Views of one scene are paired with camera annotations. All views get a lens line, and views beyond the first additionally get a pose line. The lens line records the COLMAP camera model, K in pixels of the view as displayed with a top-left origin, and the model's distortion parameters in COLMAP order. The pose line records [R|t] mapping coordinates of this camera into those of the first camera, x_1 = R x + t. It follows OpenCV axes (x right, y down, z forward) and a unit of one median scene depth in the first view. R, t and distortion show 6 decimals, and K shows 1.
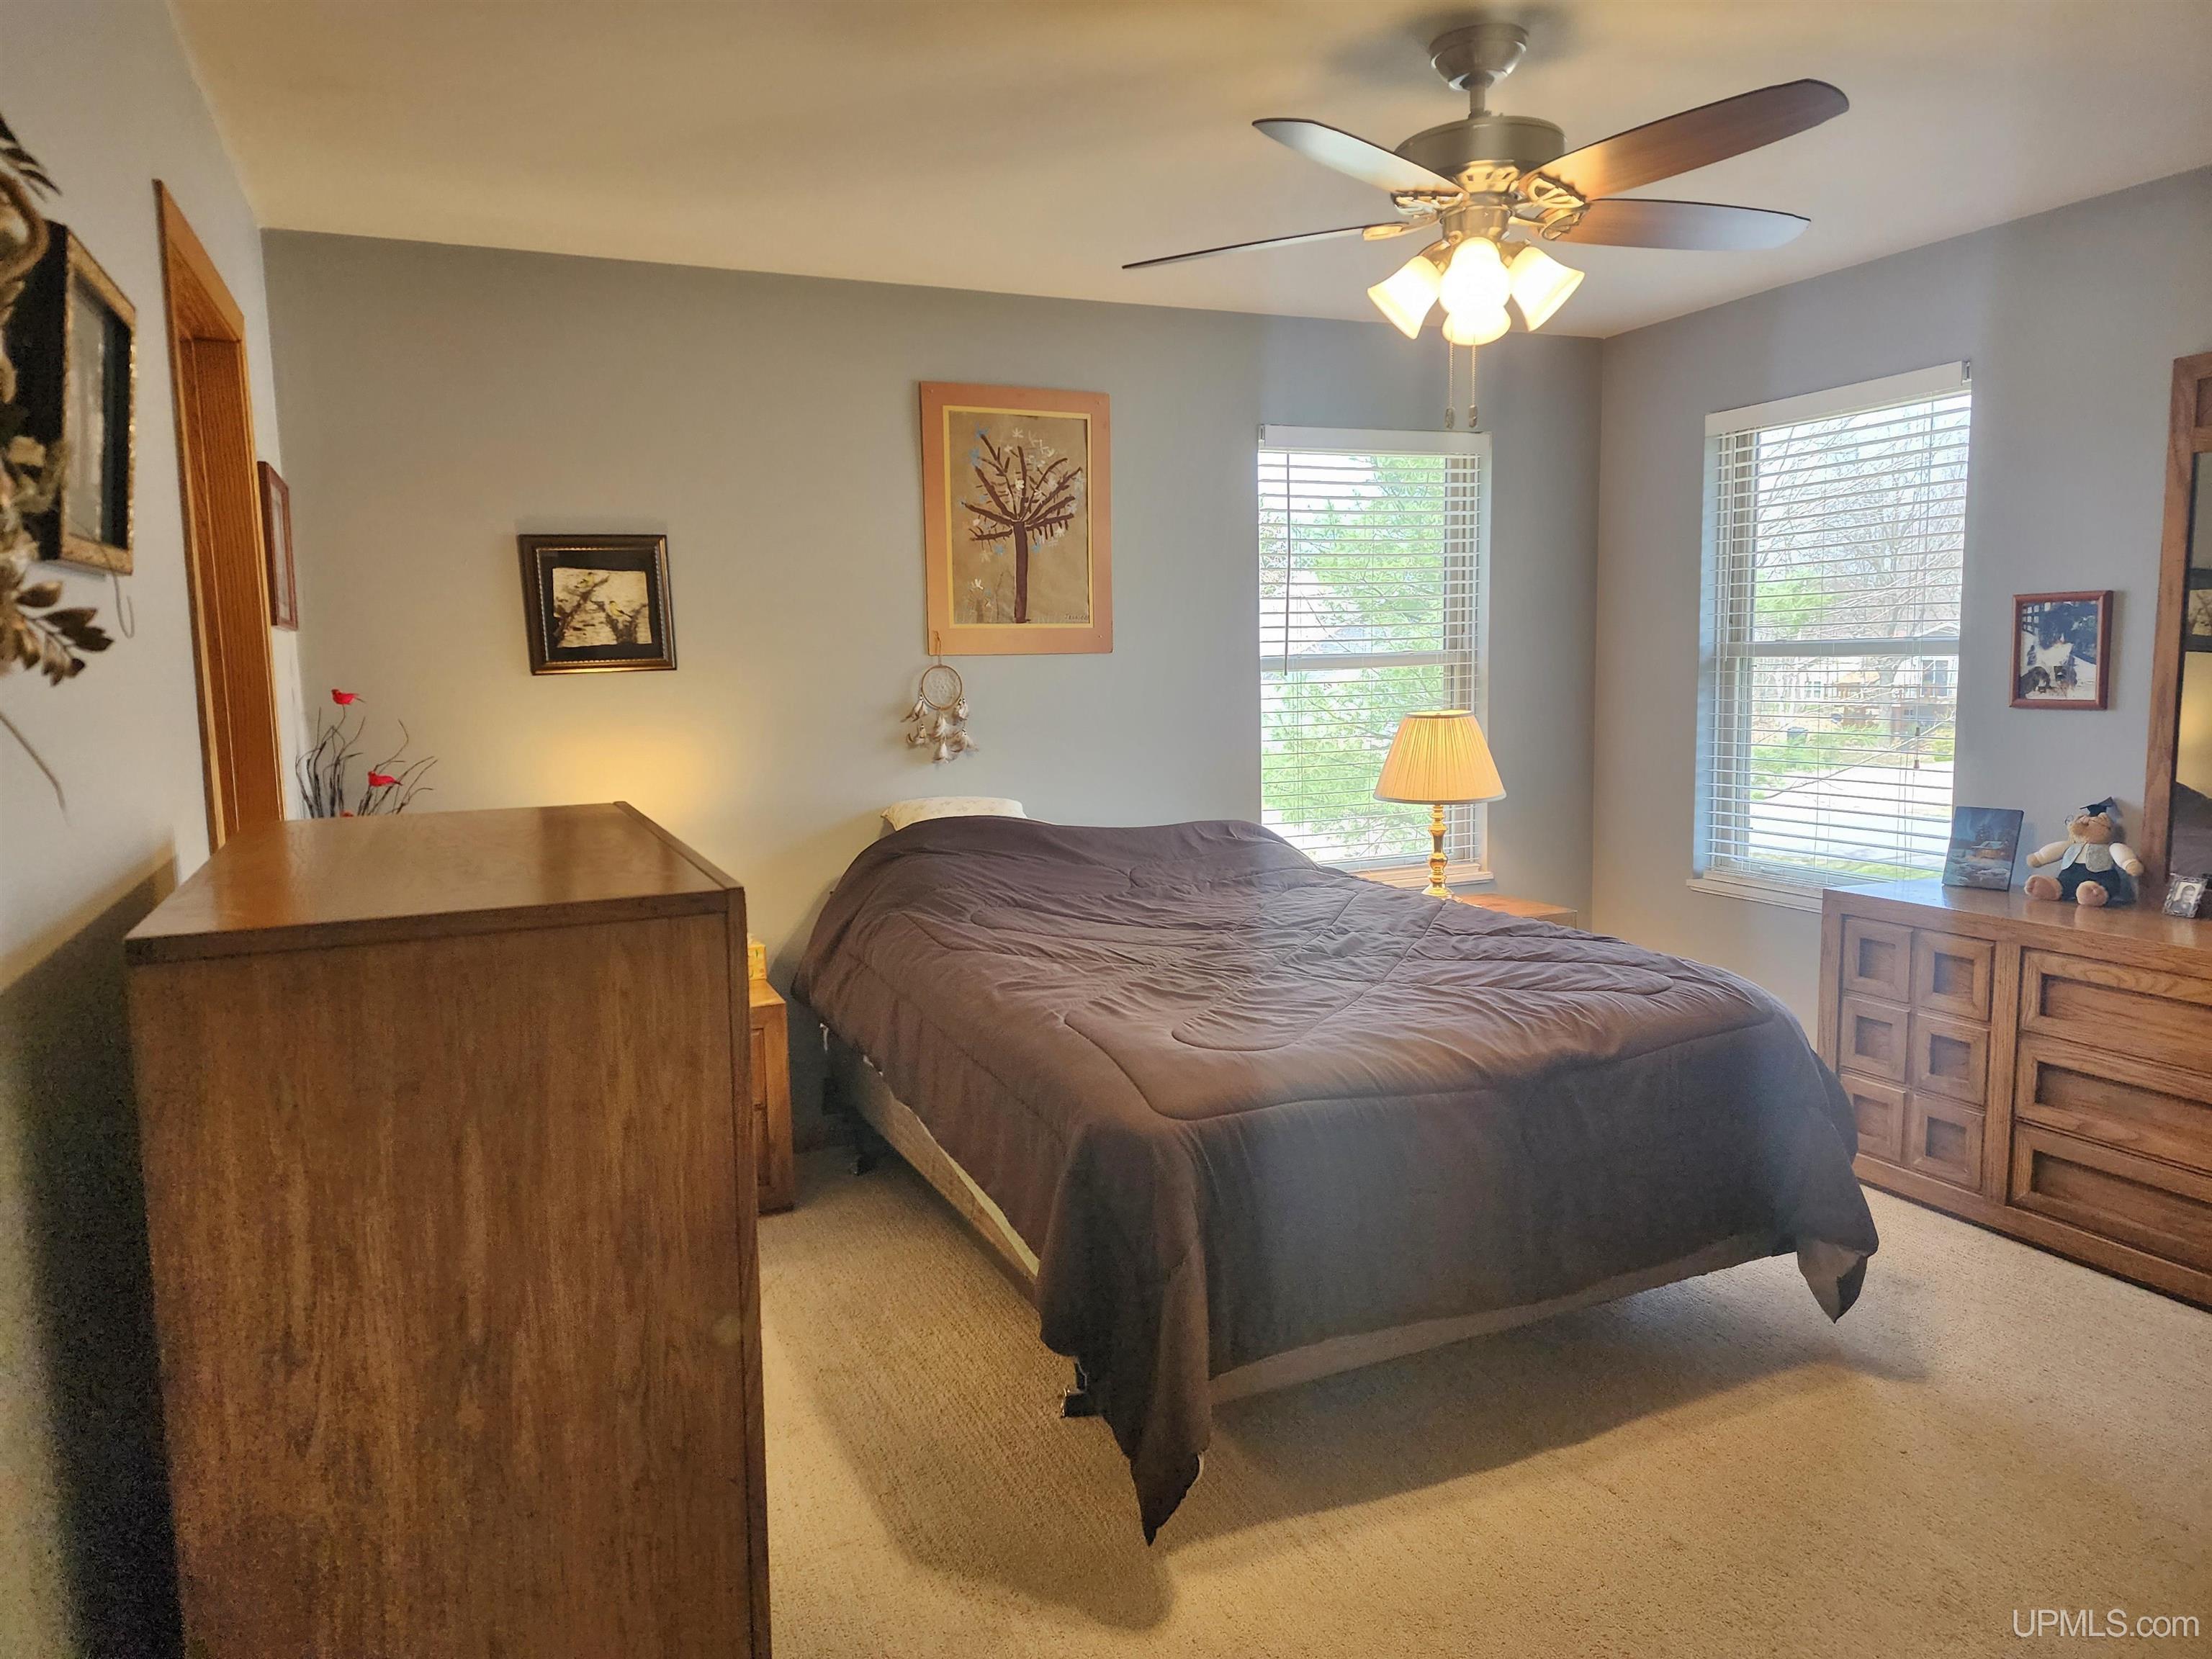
lens RADIAL K [[1455.9, 0, 1112.7], [0, 1455.9, 823.2], [0, 0, 1]] dist [0.088232, -0.077583]
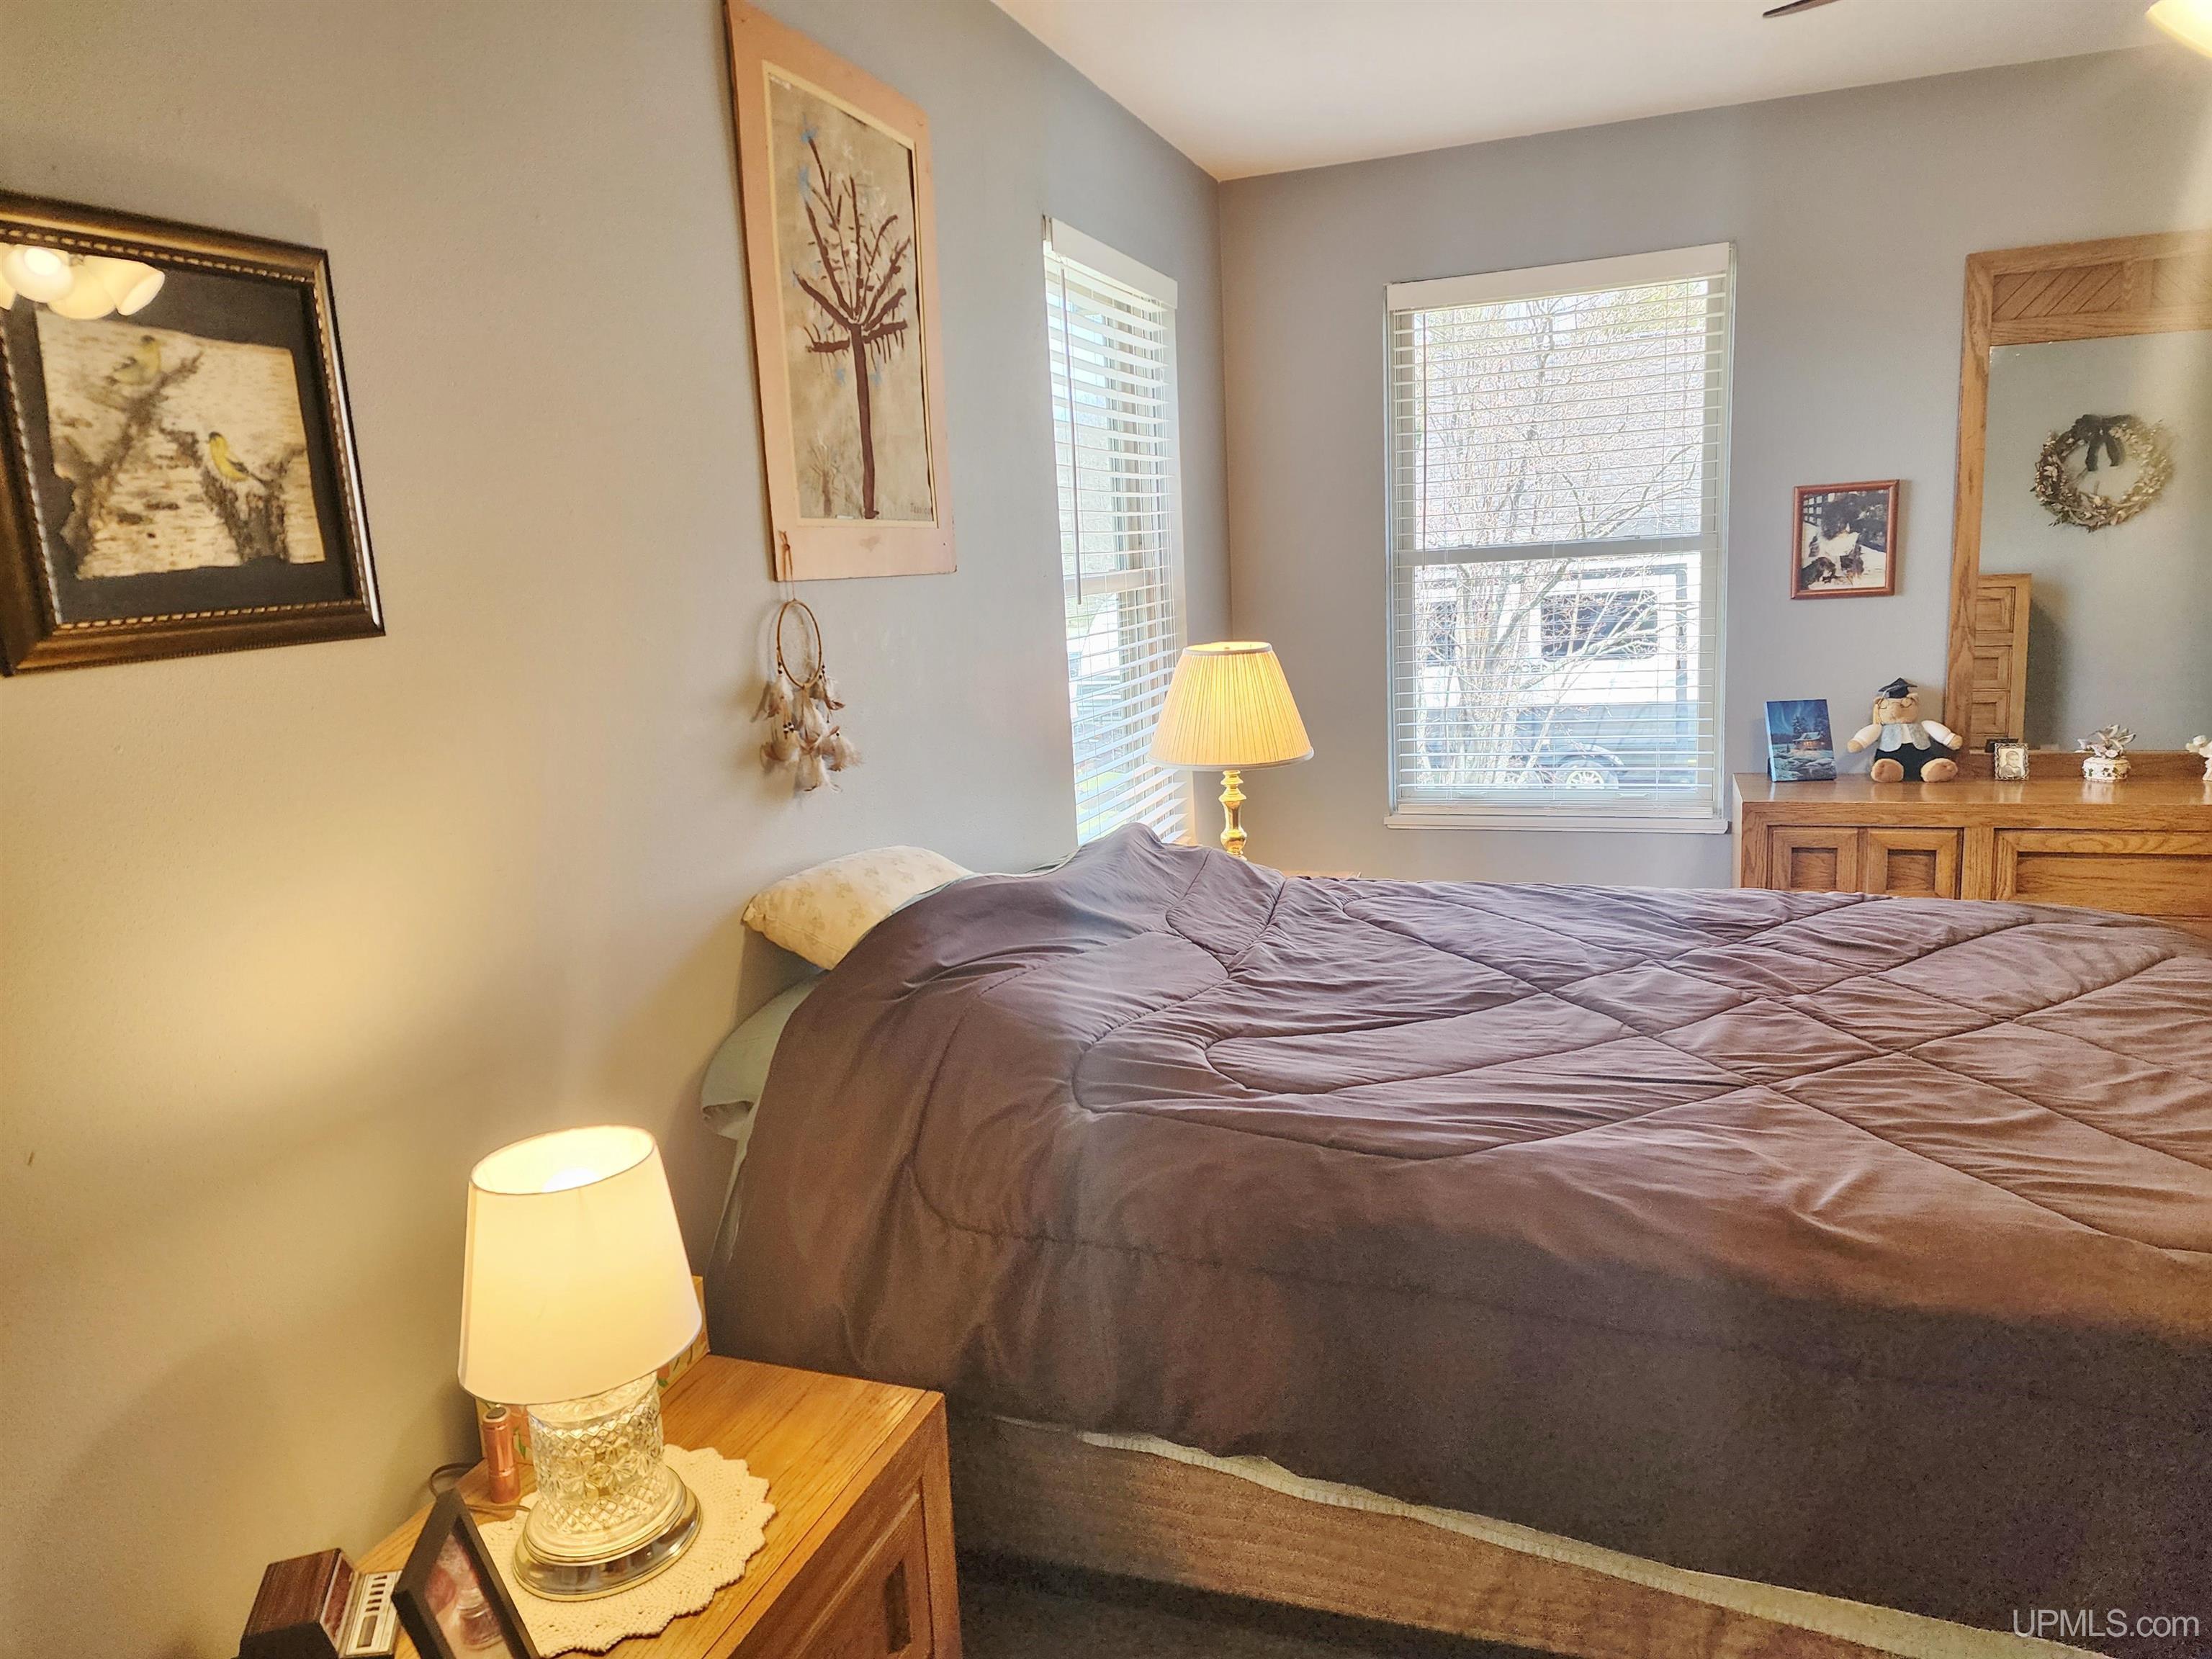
lens RADIAL K [[1469.7, 0, 1113.2], [0, 1469.7, 814.9], [0, 0, 1]] dist [0.072099, -0.052230]
pose [[0.686941, -0.141651, 0.712774, -0.456883], [0.118832, 0.989512, 0.082122, -0.070824], [-0.716931, 0.028288, 0.696570, 0.630653]]
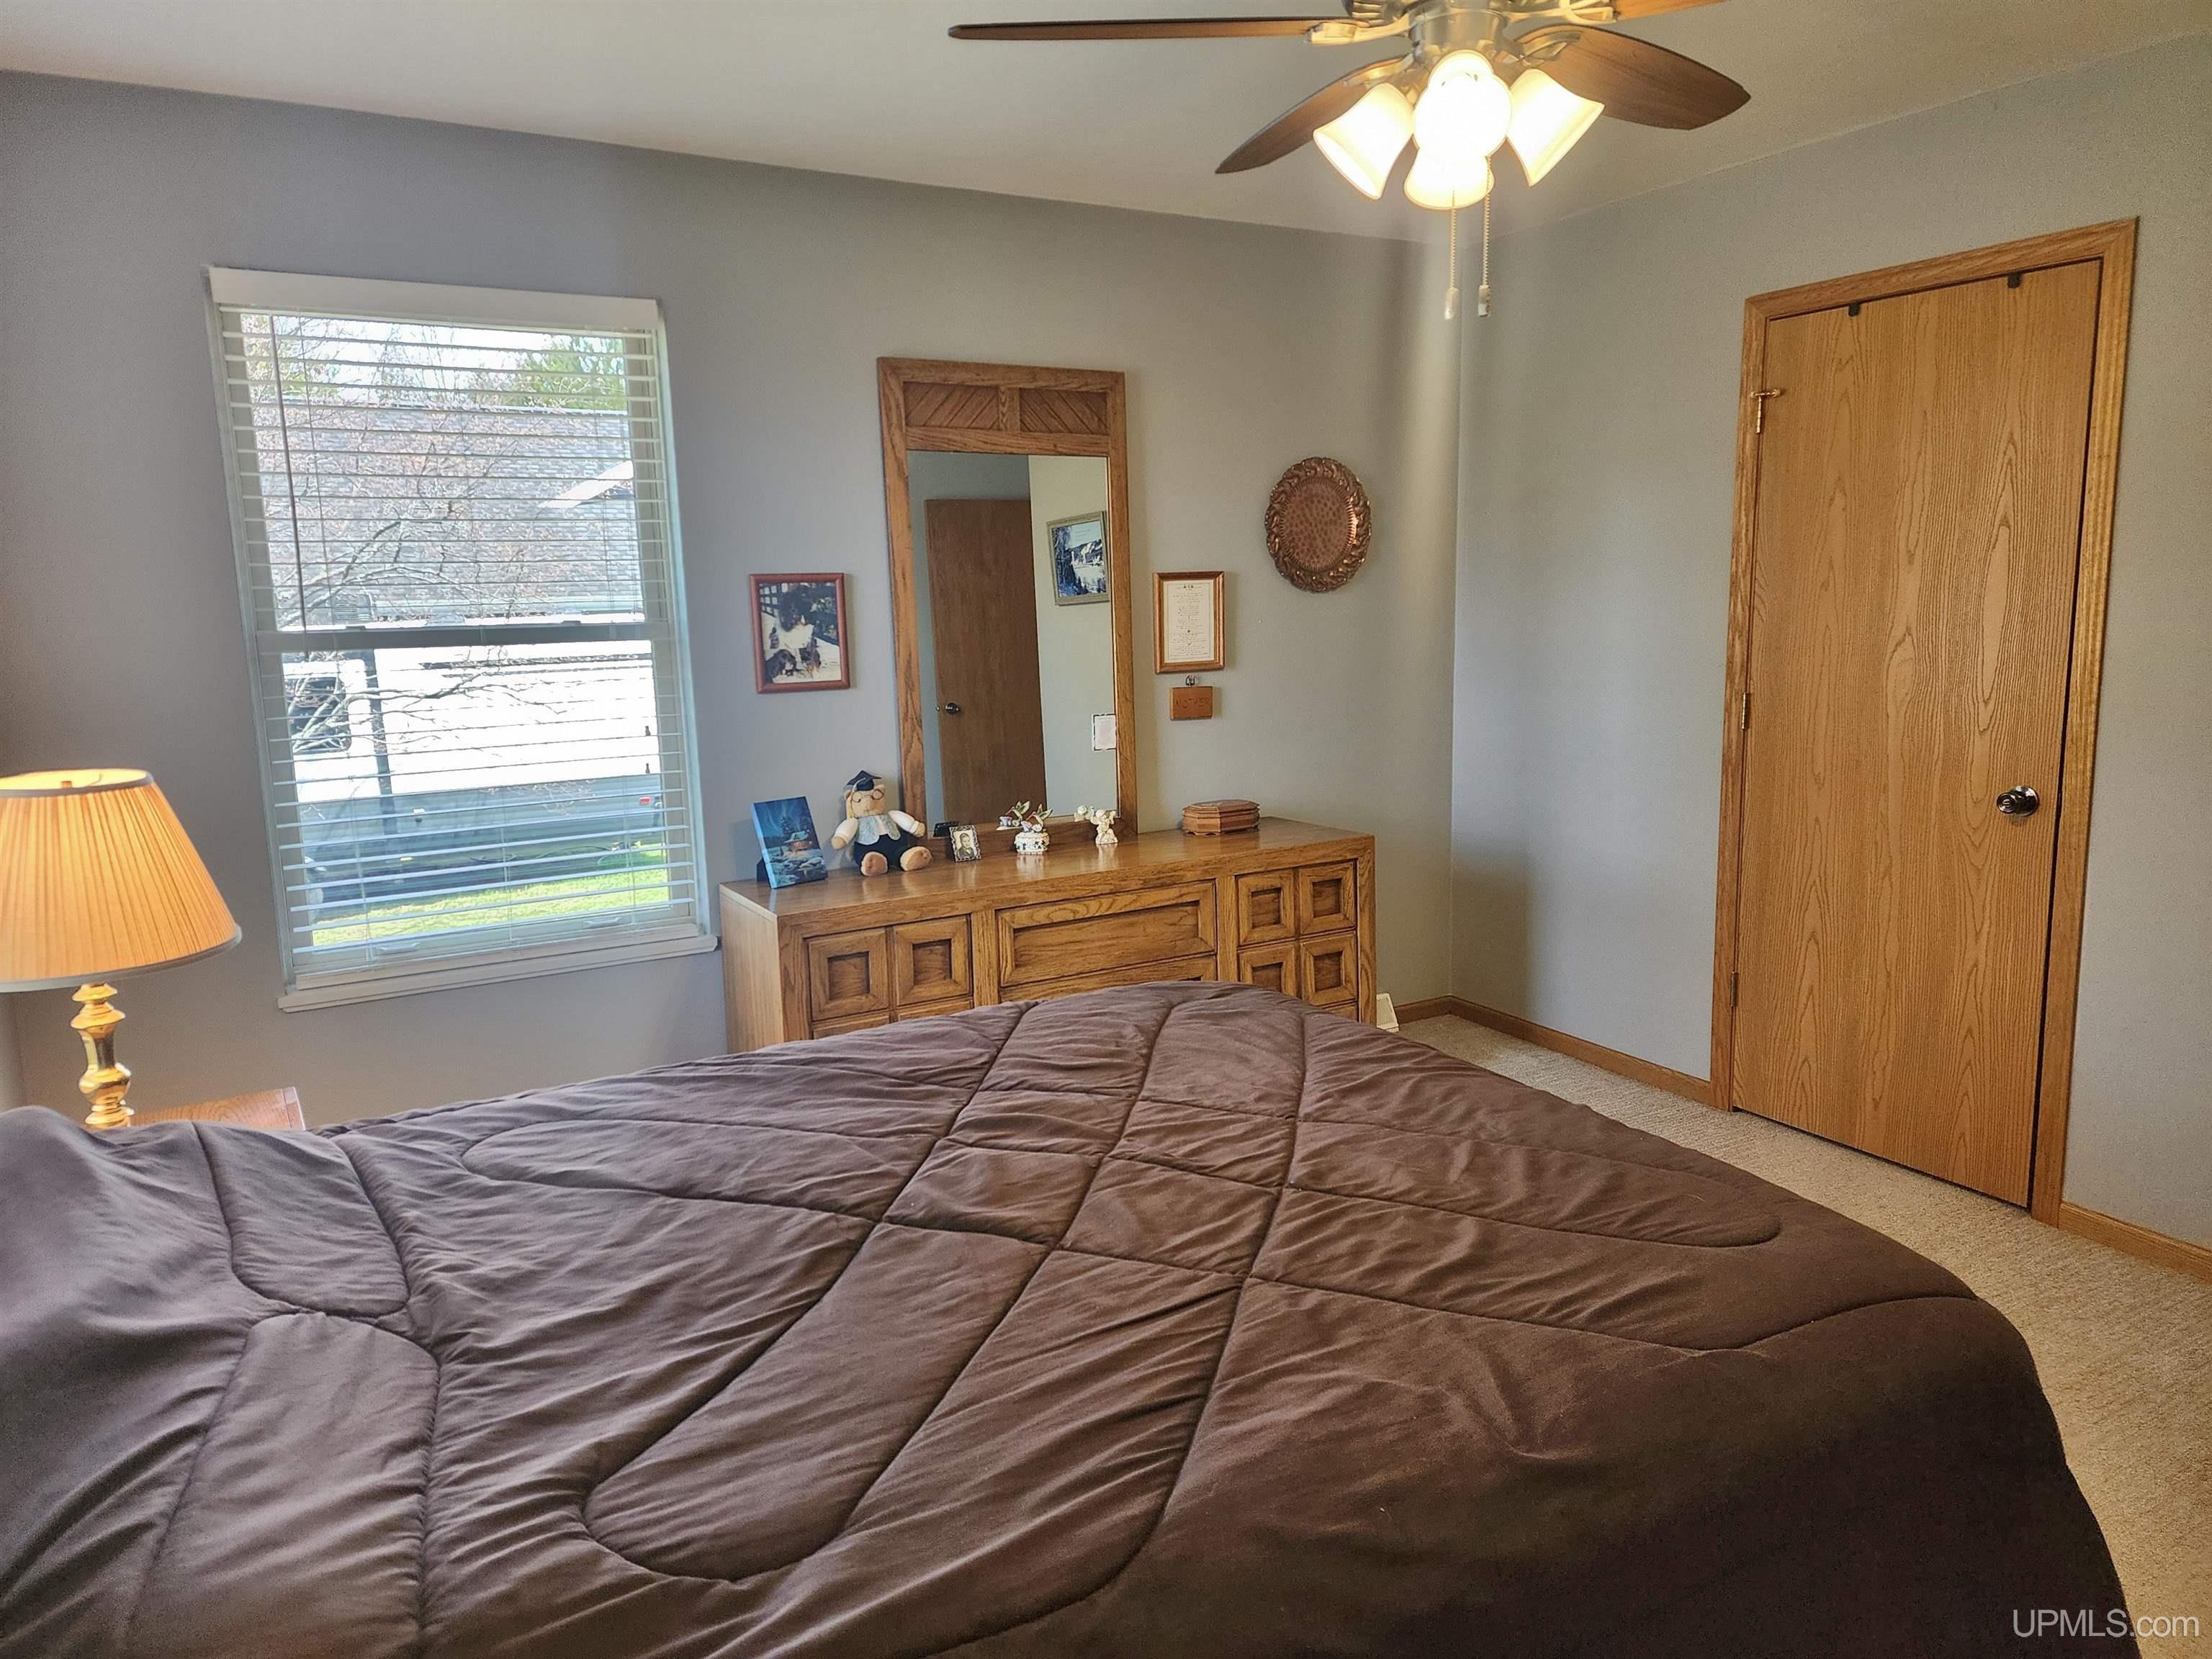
lens RADIAL K [[1455.9, 0, 1112.7], [0, 1455.9, 823.2], [0, 0, 1]] dist [0.088232, -0.077583]
pose [[-0.107602, -0.137407, 0.984653, -0.353789], [0.139471, 0.978523, 0.151792, -0.107196], [-0.984363, 0.153663, -0.086127, 0.872475]]
